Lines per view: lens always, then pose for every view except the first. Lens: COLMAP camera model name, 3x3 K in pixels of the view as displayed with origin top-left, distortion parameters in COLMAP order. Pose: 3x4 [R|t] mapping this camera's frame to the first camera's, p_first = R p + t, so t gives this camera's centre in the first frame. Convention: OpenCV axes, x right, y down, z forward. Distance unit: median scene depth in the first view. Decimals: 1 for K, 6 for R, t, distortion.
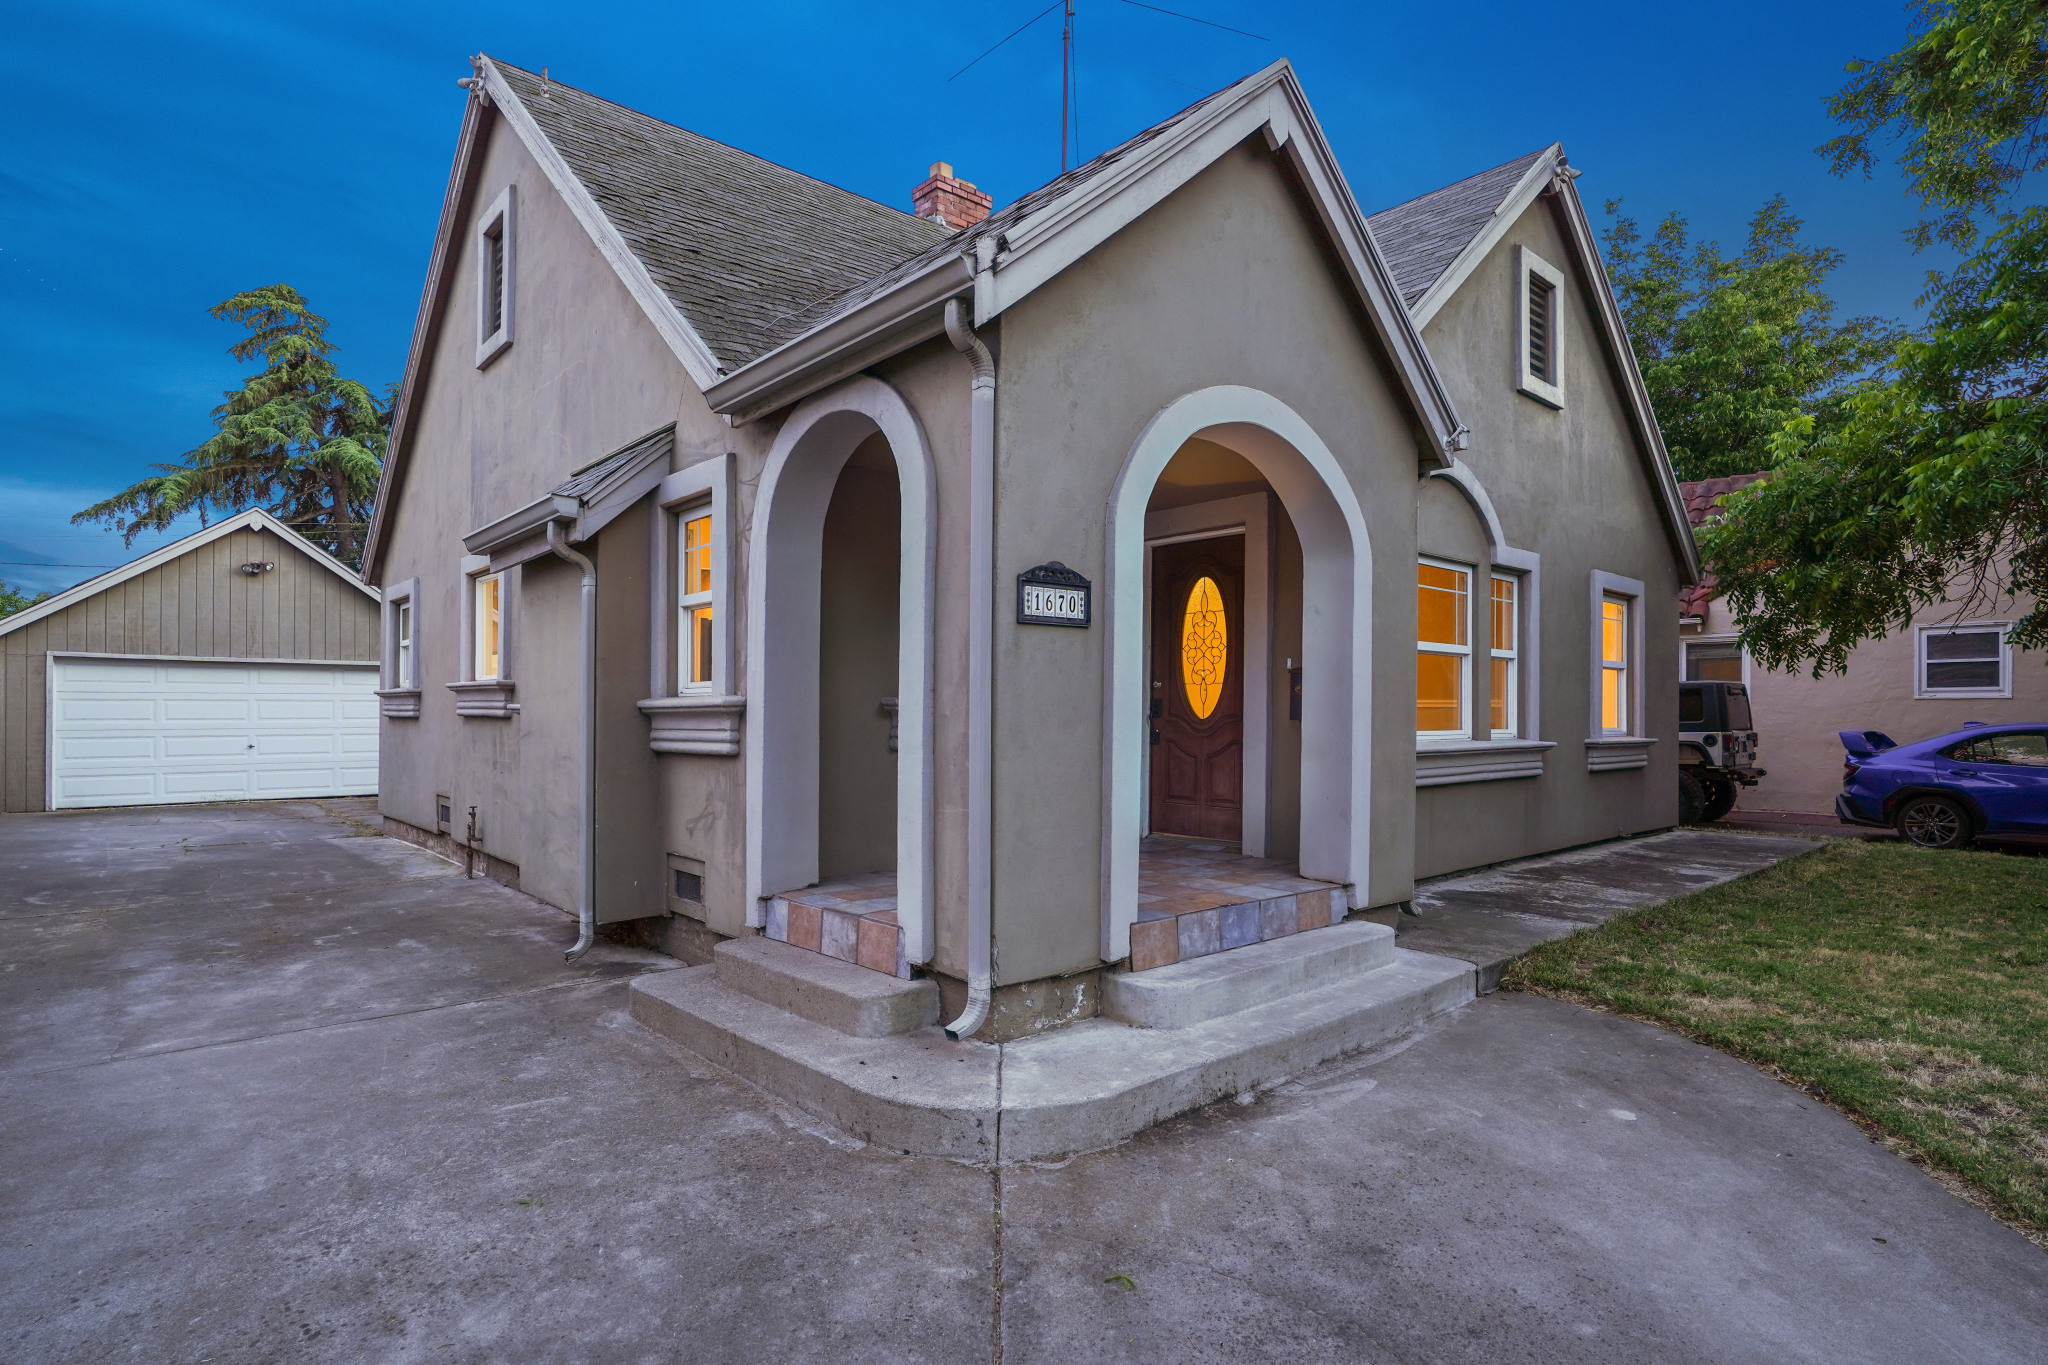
lens RADIAL K [[1039.5, 0, 1018.5], [0, 1039.5, 698.0], [0, 0, 1]] dist [-0.012063, -0.000083]
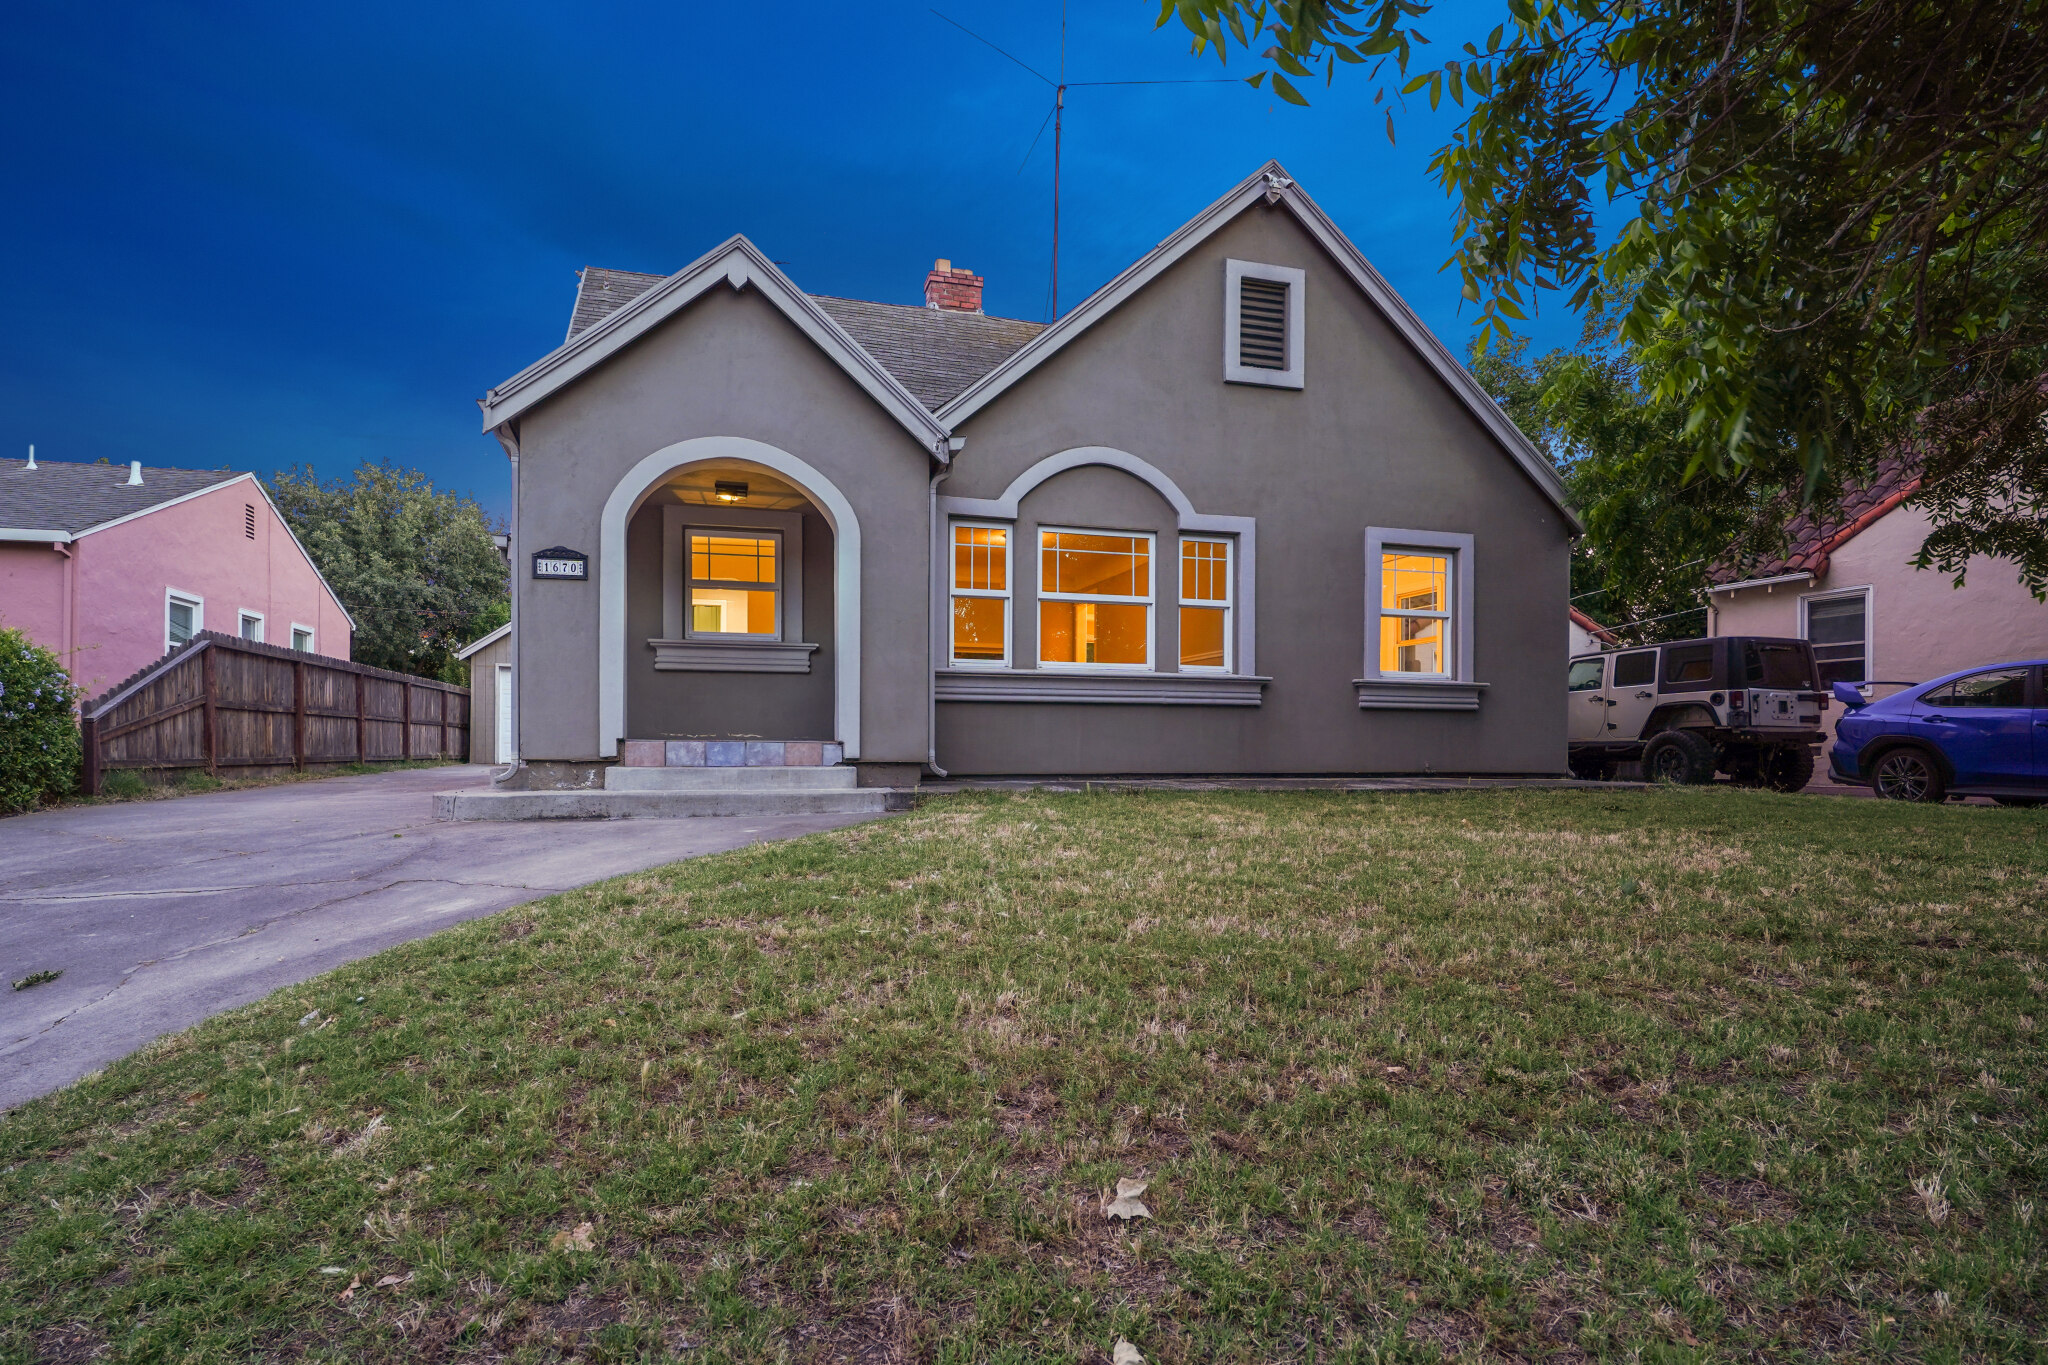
lens RADIAL K [[1039.5, 0, 1051.8], [0, 1039.5, 750.2], [0, 0, 1]] dist [-0.012063, -0.000083]
pose [[0.906742, 0.002261, -0.421680, 0.886233], [0.005779, 0.999825, 0.017787, 0.116131], [0.421646, -0.018565, 0.906570, -0.197497]]
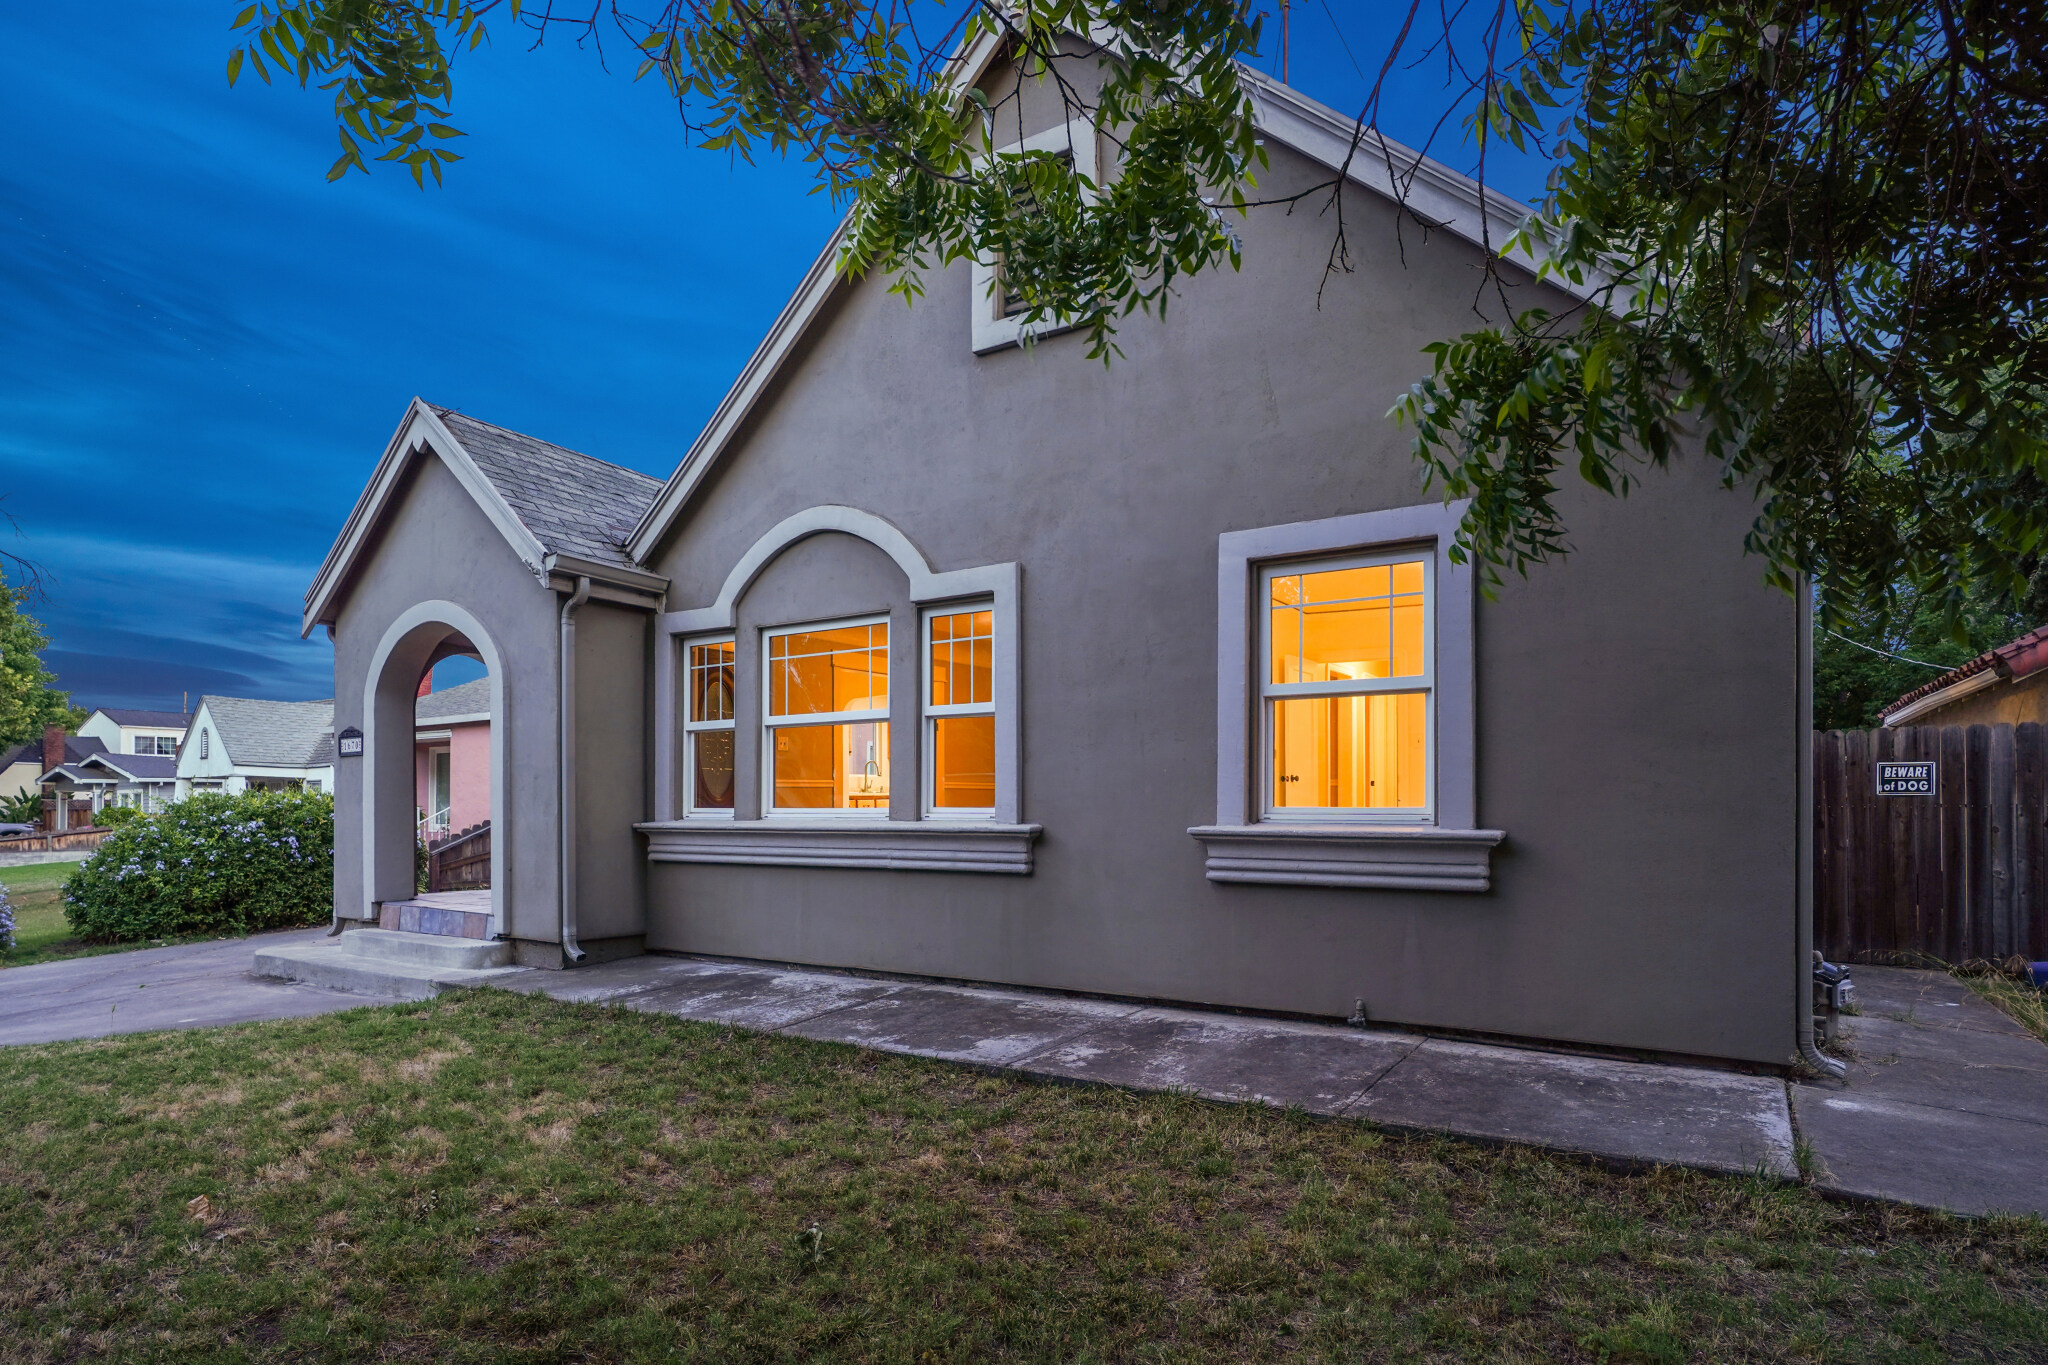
lens RADIAL K [[1039.5, 0, 1090.2], [0, 1039.5, 795.9], [0, 0, 1]] dist [-0.012063, -0.000083]
pose [[0.315137, -0.015981, -0.948912, 1.334368], [0.015904, 0.999807, -0.011556, 0.034443], [0.948913, -0.011450, 0.315331, 0.919786]]
